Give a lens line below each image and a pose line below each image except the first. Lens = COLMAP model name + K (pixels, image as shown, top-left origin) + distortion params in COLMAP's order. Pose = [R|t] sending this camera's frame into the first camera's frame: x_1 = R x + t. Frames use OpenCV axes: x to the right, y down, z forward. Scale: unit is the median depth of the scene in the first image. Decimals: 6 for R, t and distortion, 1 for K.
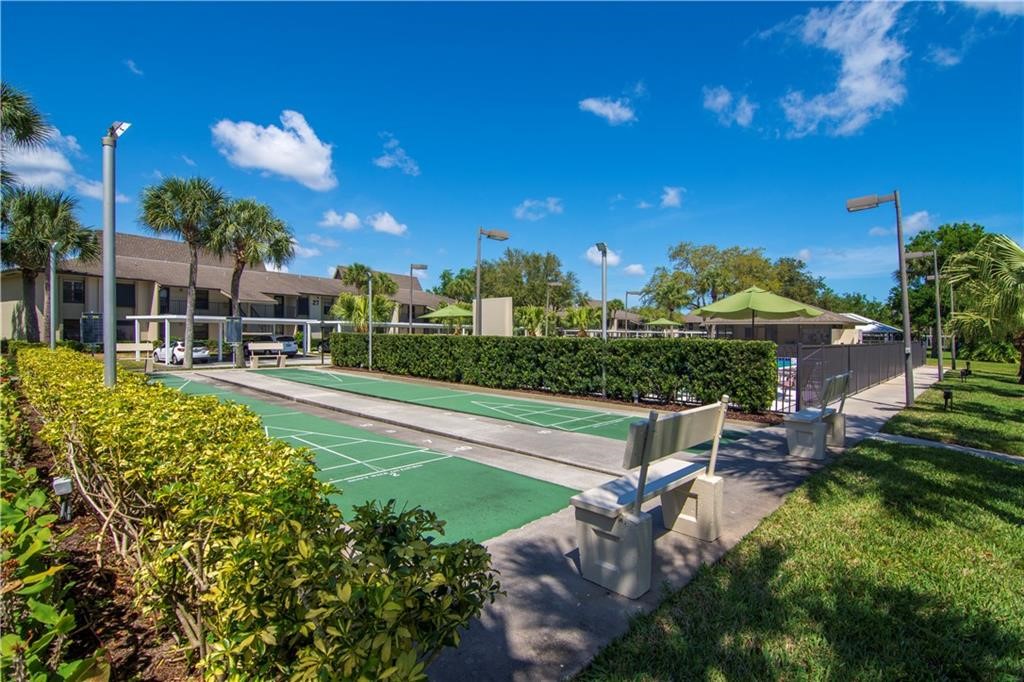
lens RADIAL K [[479.5, 0, 515.7], [0, 479.5, 338.4], [0, 0, 1]] dist [-0.004577, -0.000349]
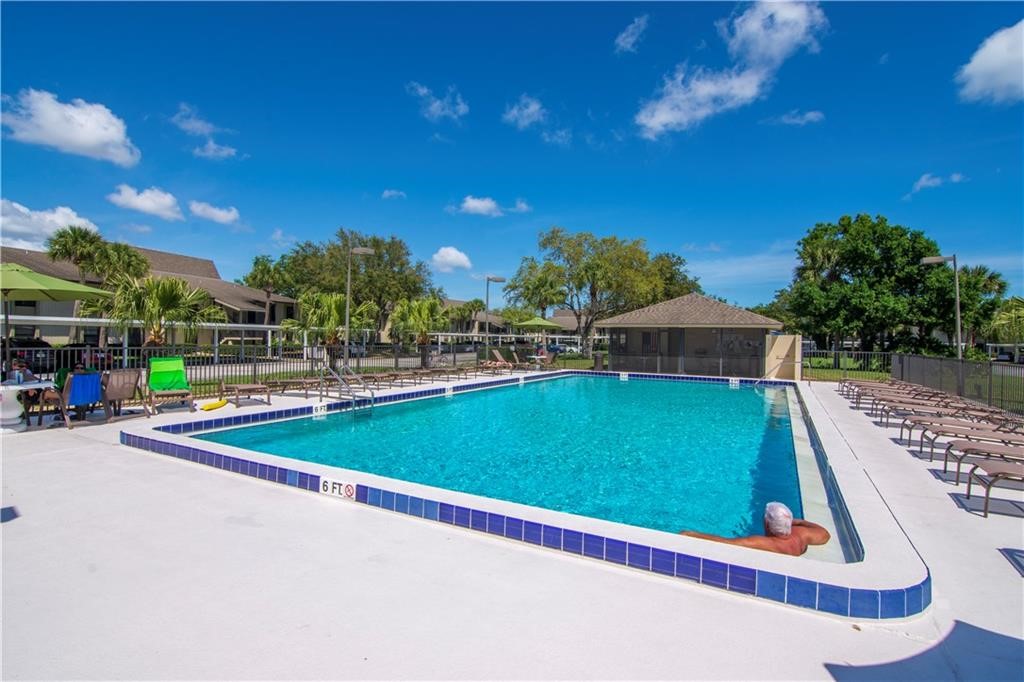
lens RADIAL K [[479.5, 0, 512.7], [0, 479.5, 340.9], [0, 0, 1]] dist [-0.004577, -0.000349]
pose [[0.961677, 0.002470, 0.274174, 0.043815], [-0.002242, 0.999997, -0.001144, -0.004227], [-0.274176, 0.000485, 0.961679, 0.185695]]
